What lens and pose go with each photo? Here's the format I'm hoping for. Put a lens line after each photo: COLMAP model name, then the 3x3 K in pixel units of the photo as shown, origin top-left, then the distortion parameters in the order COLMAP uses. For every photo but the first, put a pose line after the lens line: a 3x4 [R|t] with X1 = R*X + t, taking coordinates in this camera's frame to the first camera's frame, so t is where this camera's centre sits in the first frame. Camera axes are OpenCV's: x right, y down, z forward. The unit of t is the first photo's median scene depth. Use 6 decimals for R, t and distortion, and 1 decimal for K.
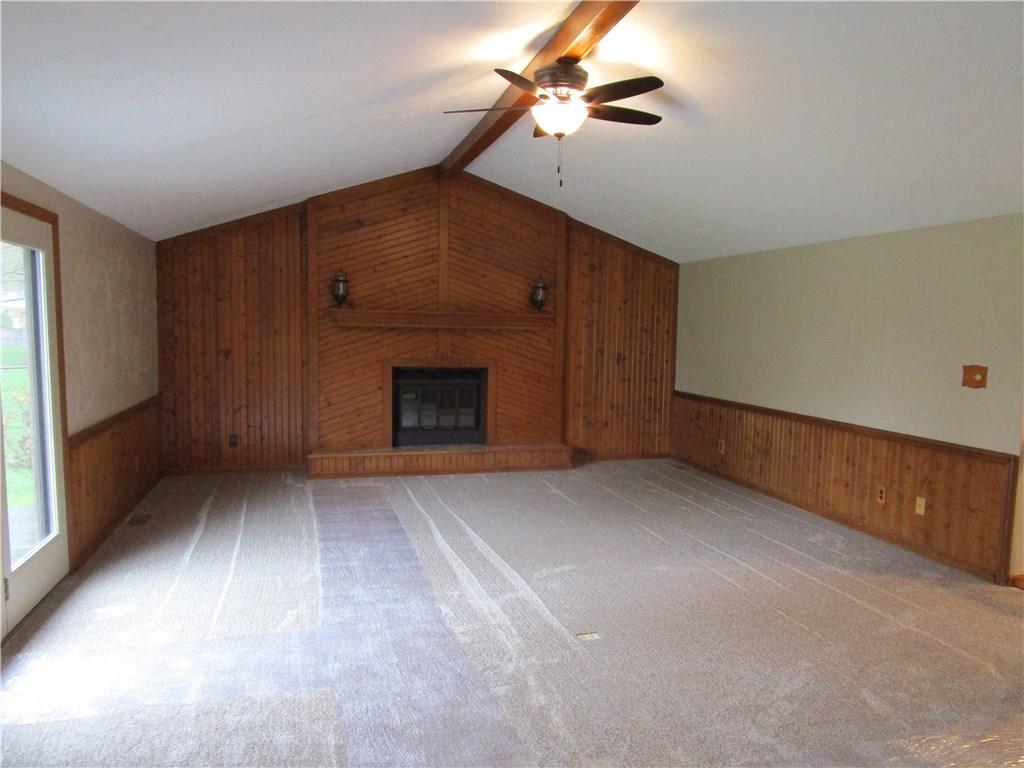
lens RADIAL K [[727.9, 0, 509.4], [0, 727.9, 381.6], [0, 0, 1]] dist [-0.024541, 0.011535]
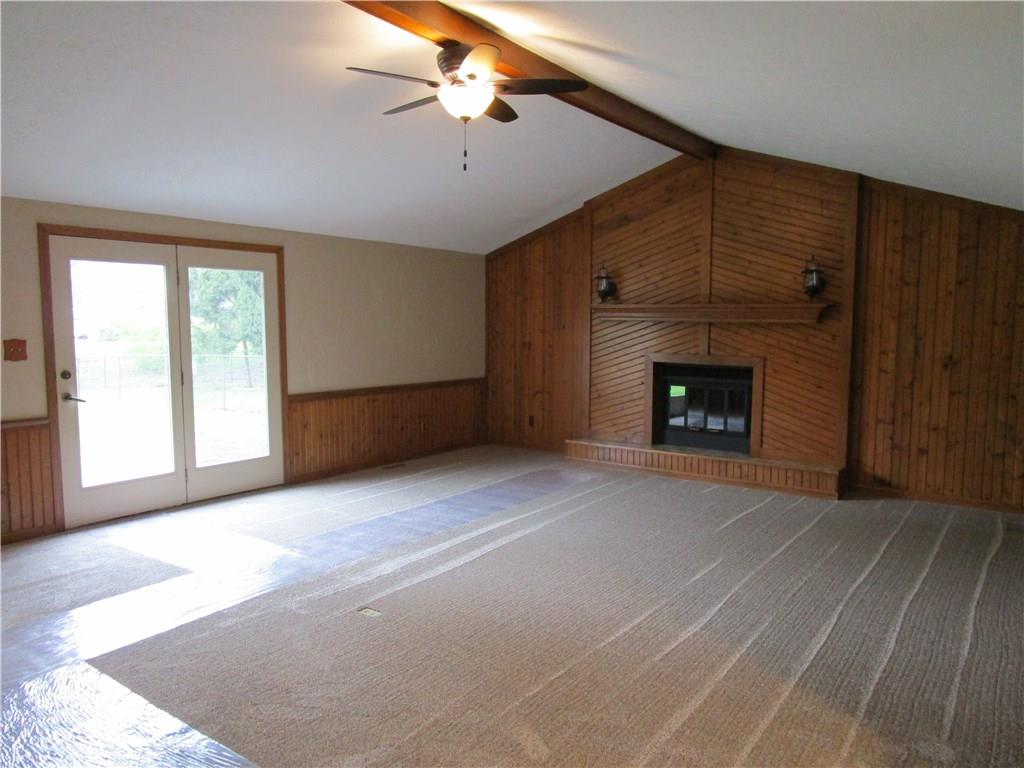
lens RADIAL K [[727.9, 0, 515.3], [0, 727.9, 384.6], [0, 0, 1]] dist [-0.024541, 0.011535]
pose [[0.620301, 0.054229, -0.782487, 0.493258], [-0.055893, 0.998127, 0.024866, -0.004019], [0.782370, 0.028311, 0.622170, 0.245529]]
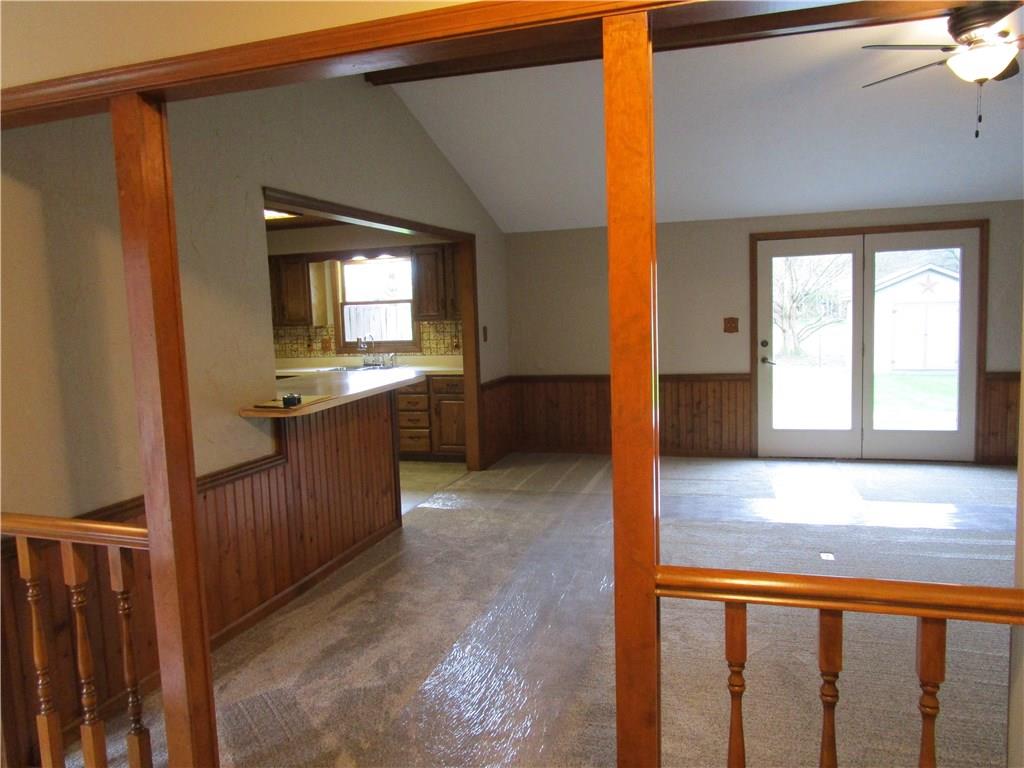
lens RADIAL K [[727.9, 0, 504.9], [0, 727.9, 389.8], [0, 0, 1]] dist [-0.024541, 0.011535]
pose [[-0.537382, 0.094050, -0.838078, 0.653535], [-0.038925, 0.989937, 0.136051, -0.026860], [0.842440, 0.105734, -0.528313, 0.546877]]
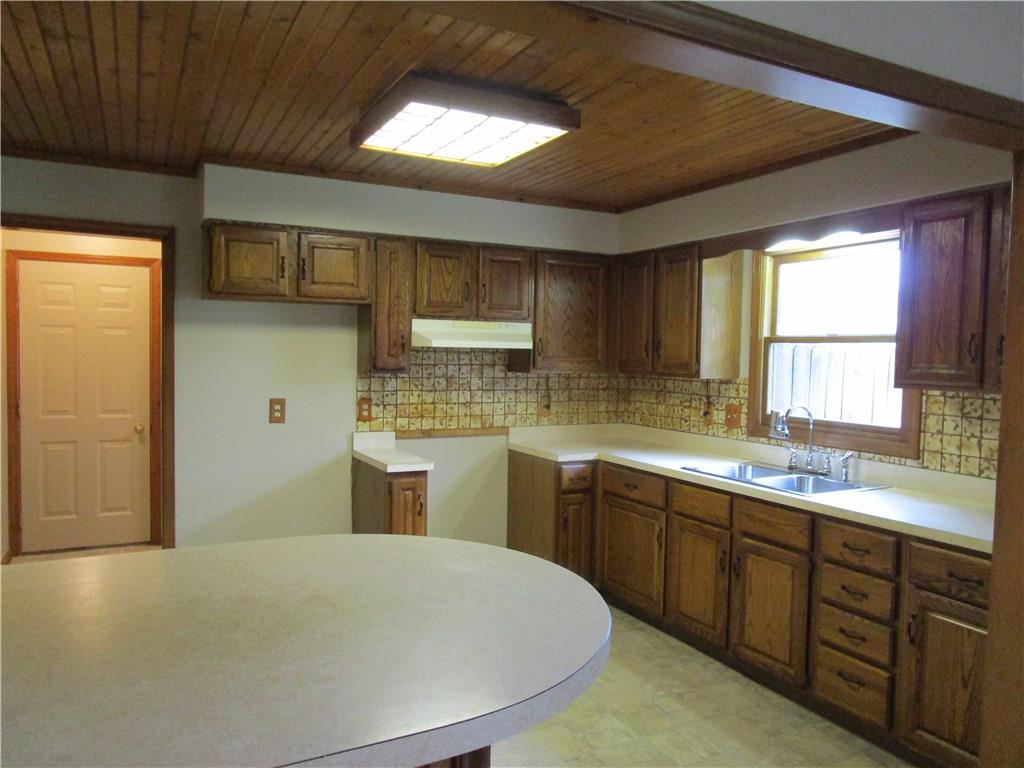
lens RADIAL K [[727.9, 0, 517.9], [0, 727.9, 390.9], [0, 0, 1]] dist [-0.024541, 0.011535]
pose [[-0.972094, -0.020057, -0.233734, 0.178973], [-0.050326, 0.990972, 0.124268, -0.017240], [0.229131, 0.132563, -0.964327, 0.251130]]
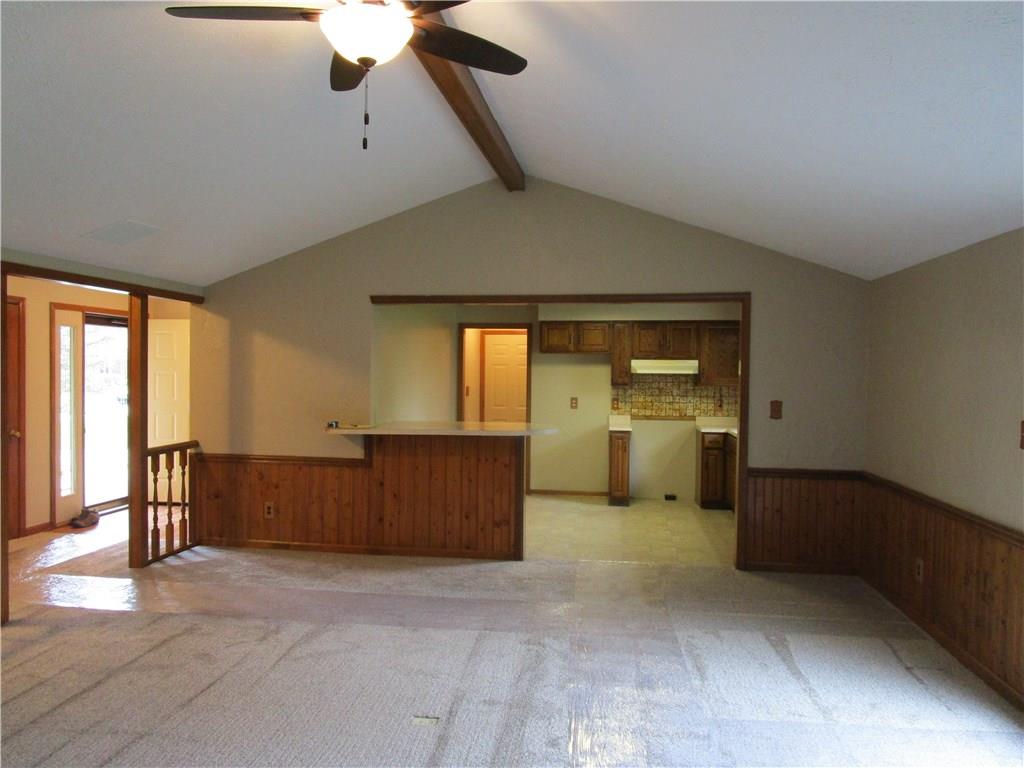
lens RADIAL K [[727.9, 0, 515.9], [0, 727.9, 390.2], [0, 0, 1]] dist [-0.024541, 0.011535]
pose [[-0.921412, -0.031820, 0.387282, -0.148680], [0.005186, 0.995546, 0.094137, -0.059739], [-0.388552, 0.088747, -0.917143, 0.820289]]
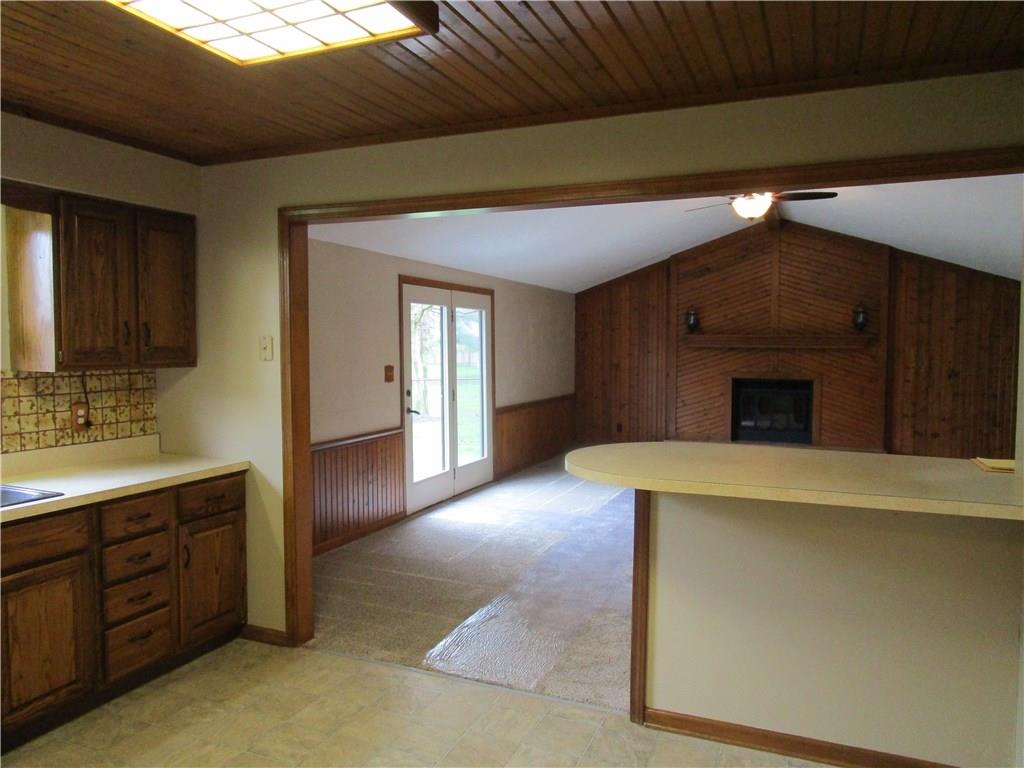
lens RADIAL K [[727.9, 0, 520.0], [0, 727.9, 385.4], [0, 0, 1]] dist [-0.024541, 0.011535]
pose [[0.787127, 0.018039, -0.616527, 0.340709], [-0.035154, 0.999259, -0.015645, 0.026180], [0.615788, 0.033989, 0.787178, -0.252976]]
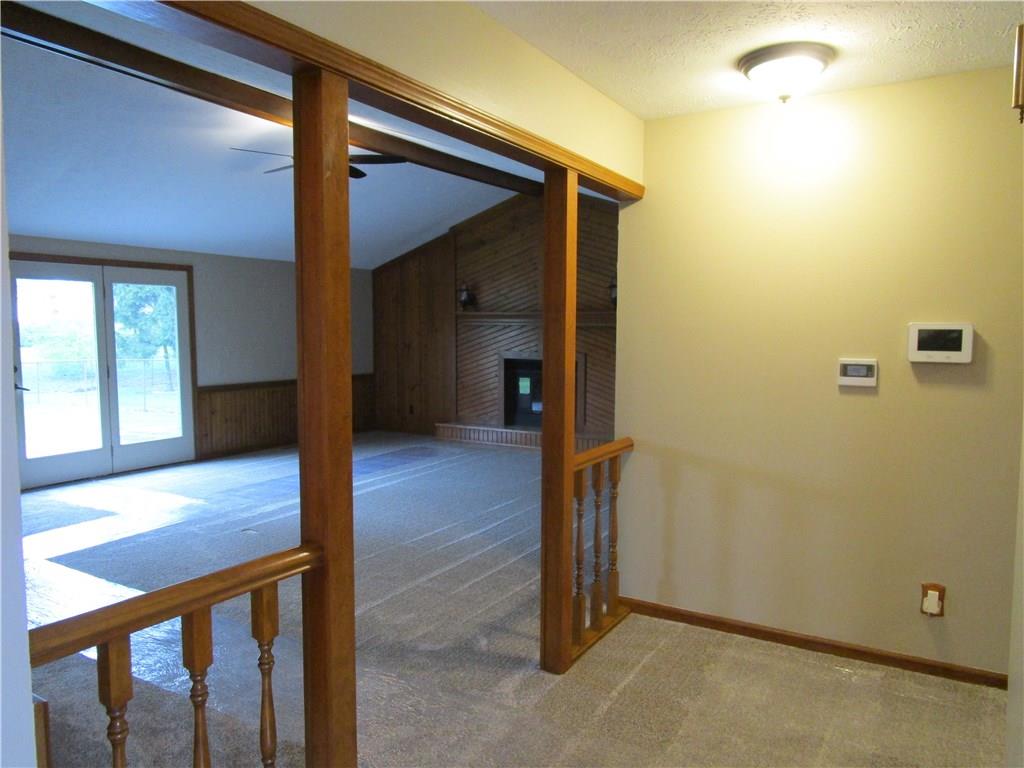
lens RADIAL K [[727.9, 0, 513.0], [0, 727.9, 384.6], [0, 0, 1]] dist [-0.024541, 0.011535]
pose [[0.687573, 0.042952, -0.724844, 0.729223], [-0.047004, 0.998788, 0.014598, 0.004808], [0.724592, 0.024033, 0.688759, 0.178138]]
